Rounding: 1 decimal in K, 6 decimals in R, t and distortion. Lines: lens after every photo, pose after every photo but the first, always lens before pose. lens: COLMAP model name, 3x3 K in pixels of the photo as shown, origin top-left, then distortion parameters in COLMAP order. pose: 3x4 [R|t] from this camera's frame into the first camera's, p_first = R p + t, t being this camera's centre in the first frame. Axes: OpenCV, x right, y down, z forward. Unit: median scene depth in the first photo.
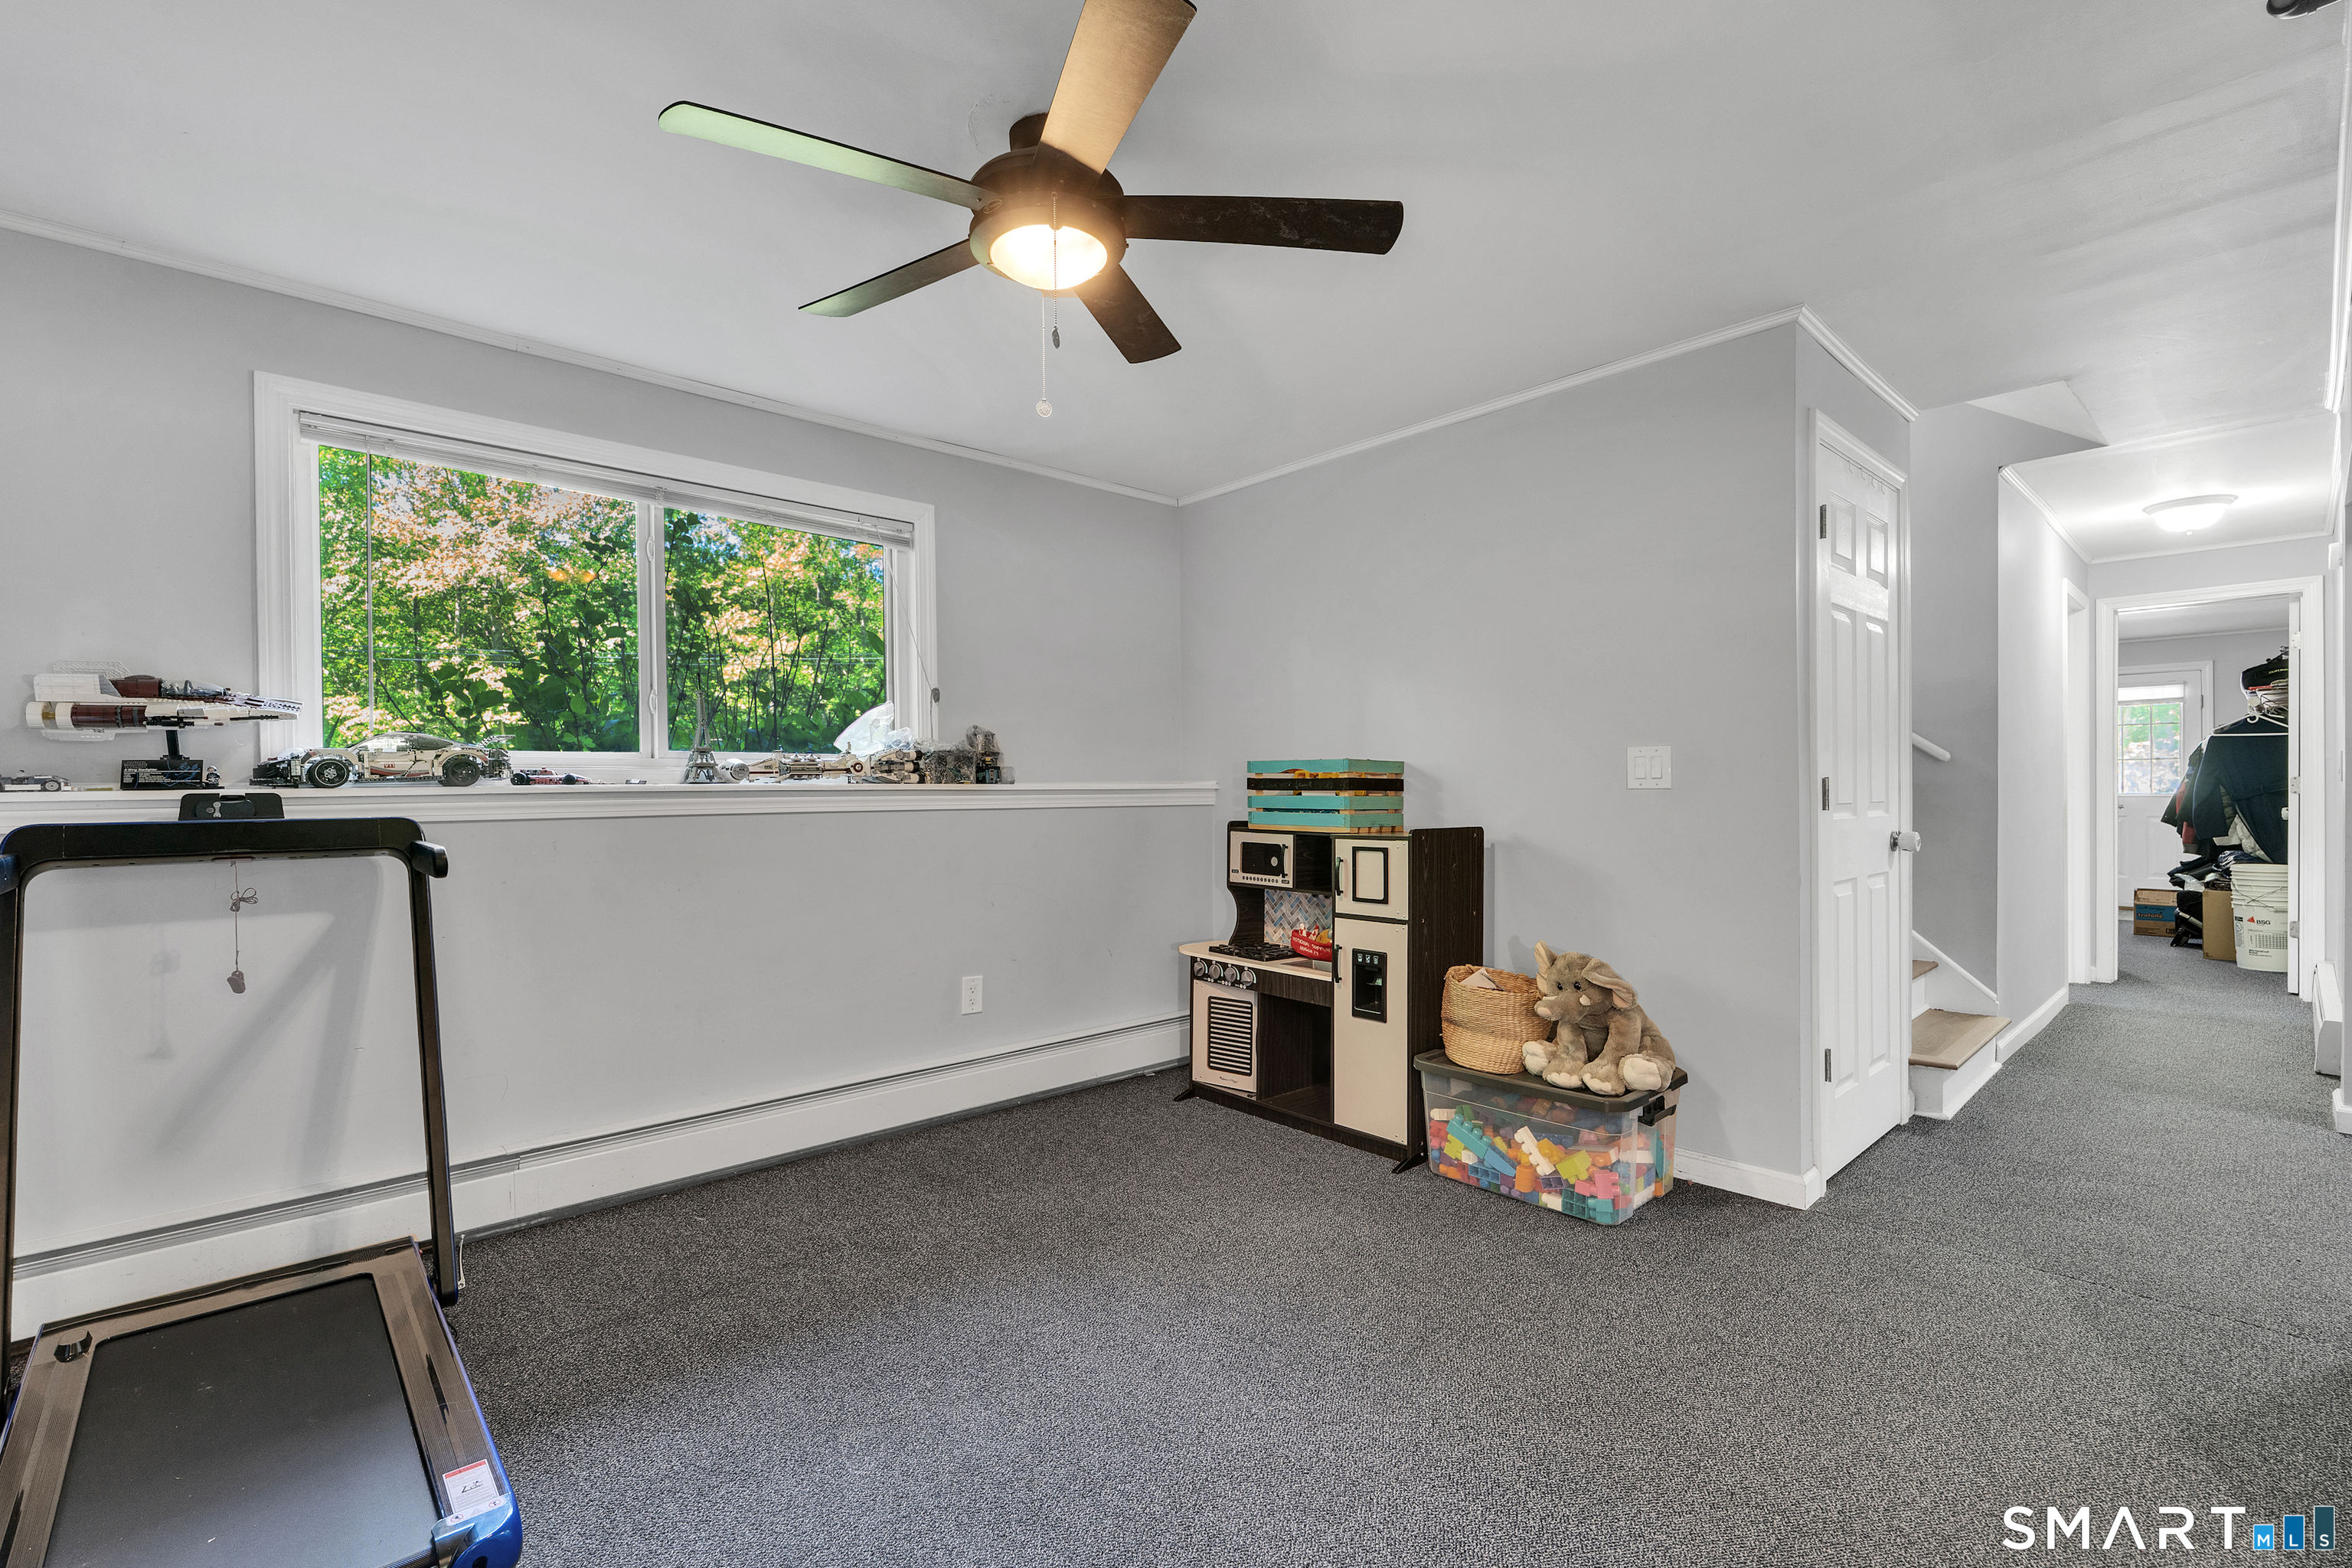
lens RADIAL K [[1042.7, 0, 1186.3], [0, 1042.7, 803.3], [0, 0, 1]] dist [-0.001434, -0.000829]
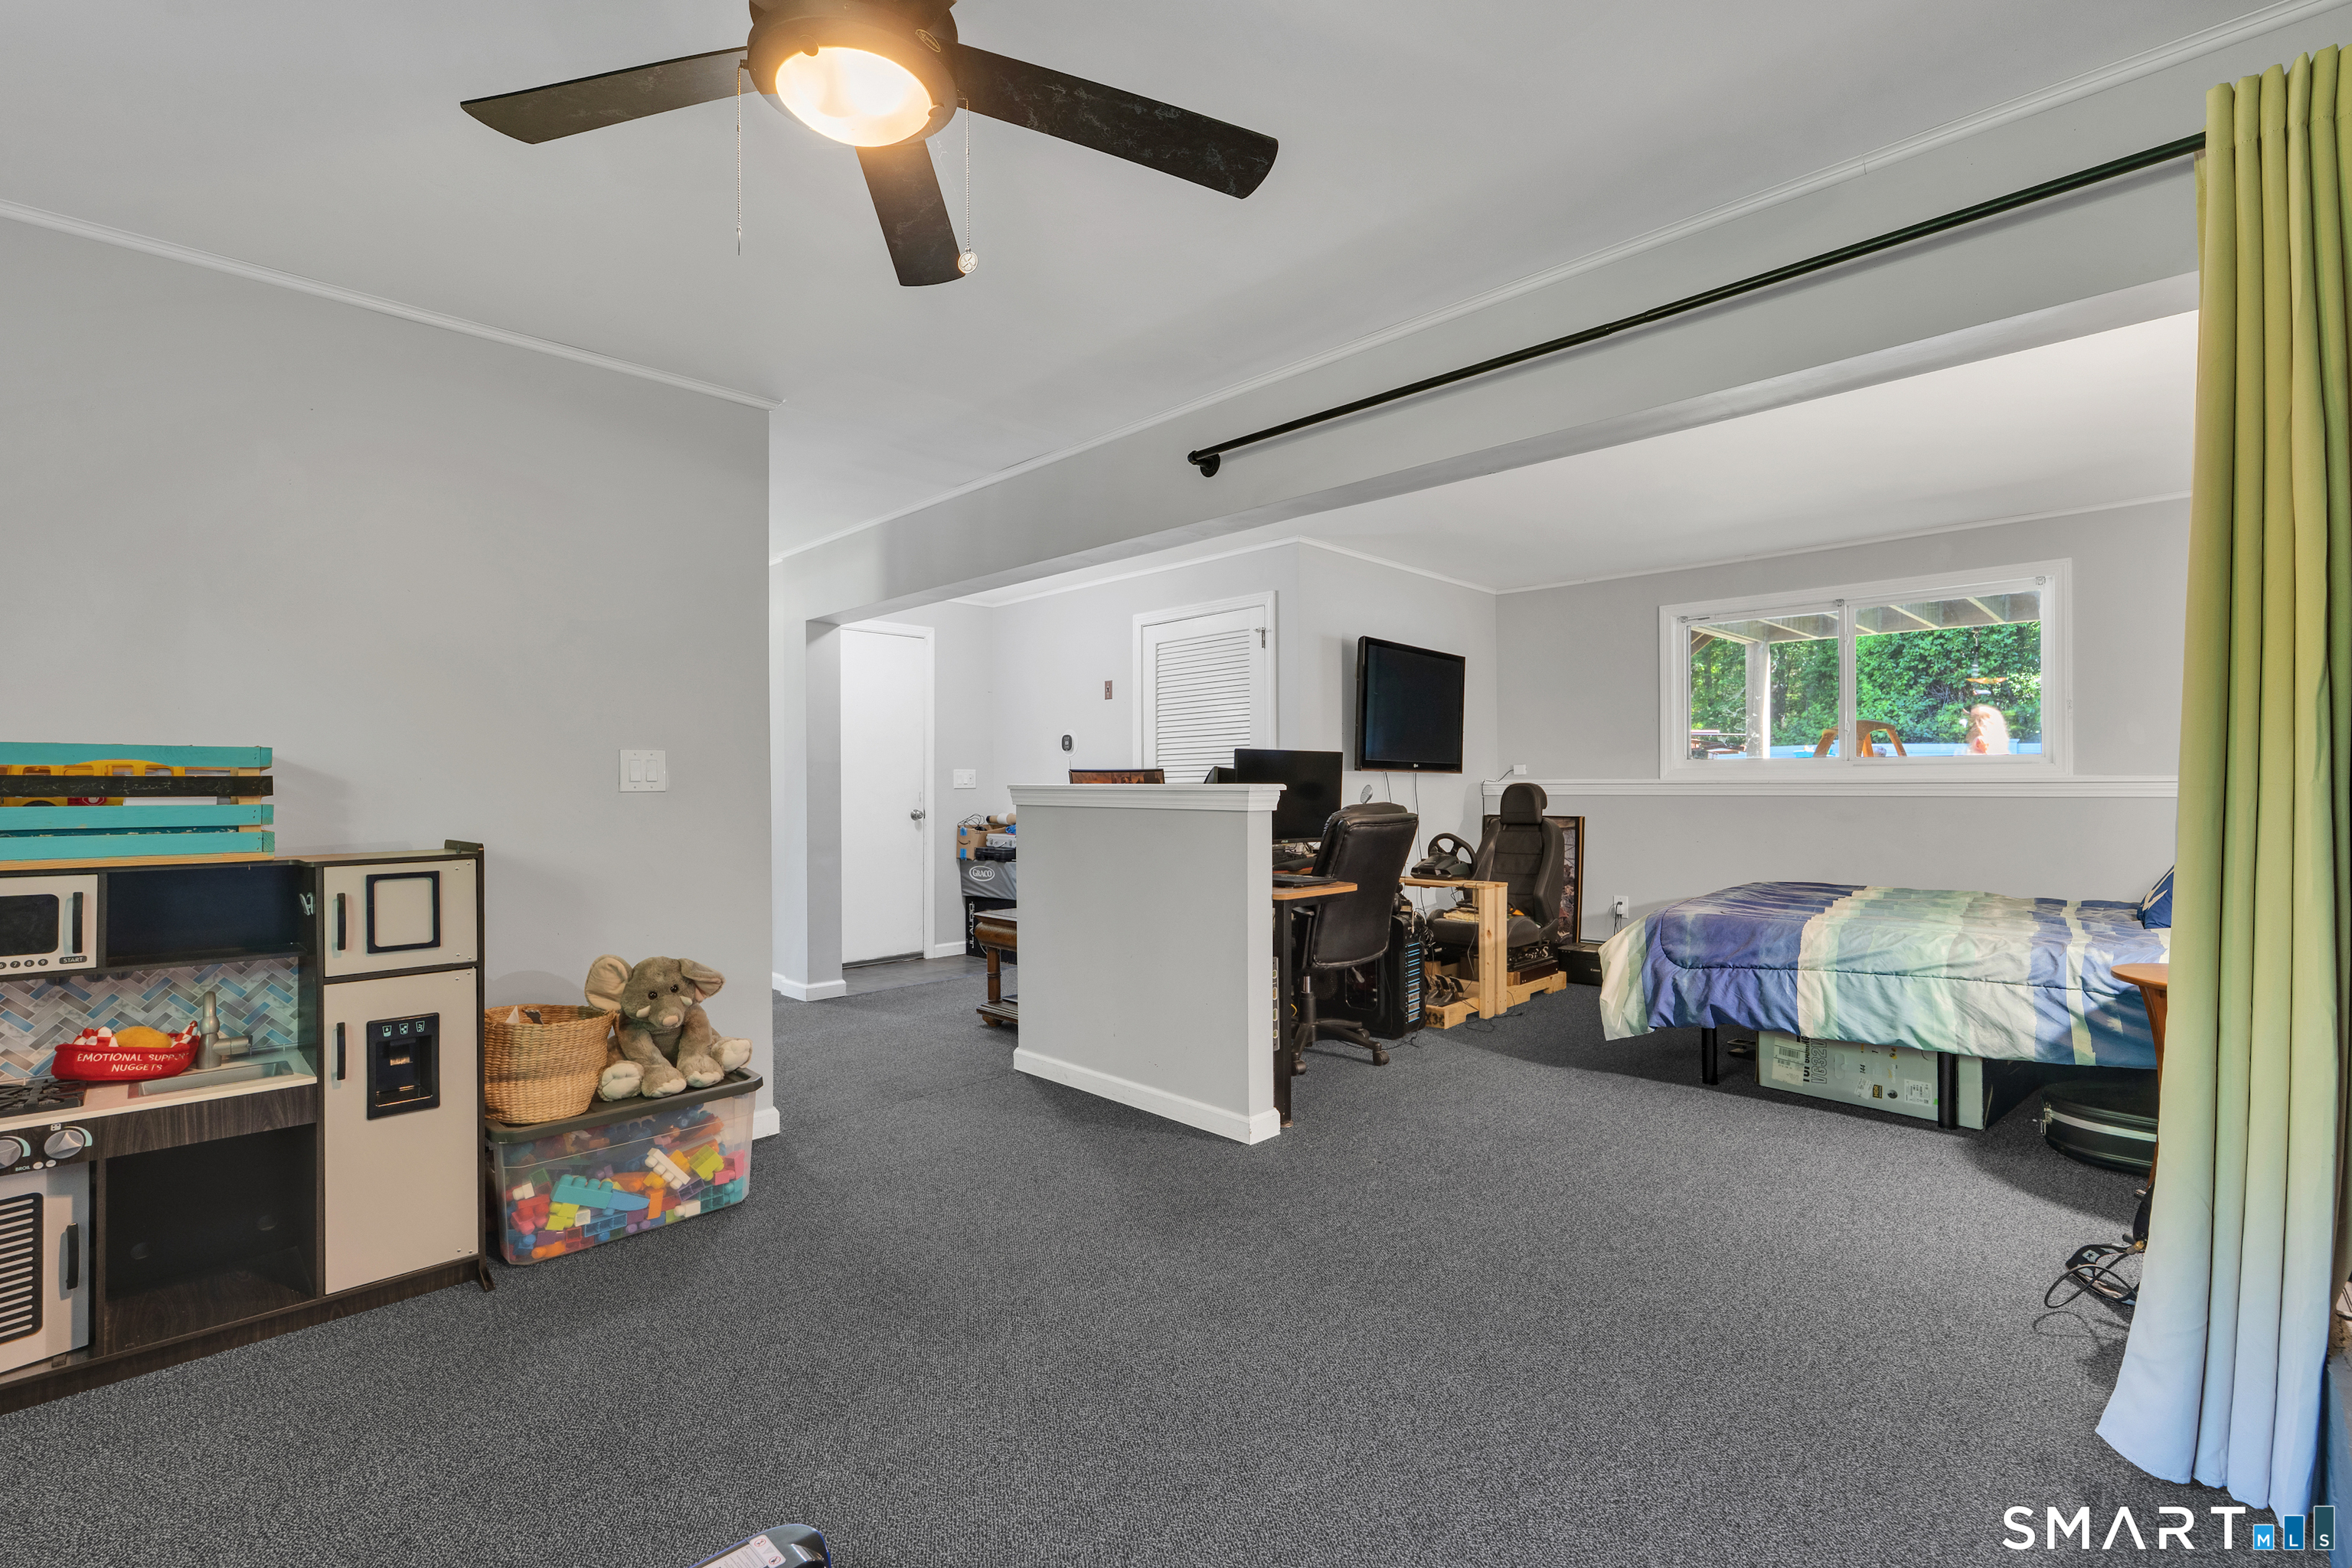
lens RADIAL K [[1042.7, 0, 1178.1], [0, 1042.7, 779.6], [0, 0, 1]] dist [-0.001434, -0.000829]
pose [[-0.056351, 0.011486, 0.998345, -0.575824], [0.019597, 0.999754, -0.010396, -0.004363], [-0.998219, 0.018978, -0.056562, 0.507634]]
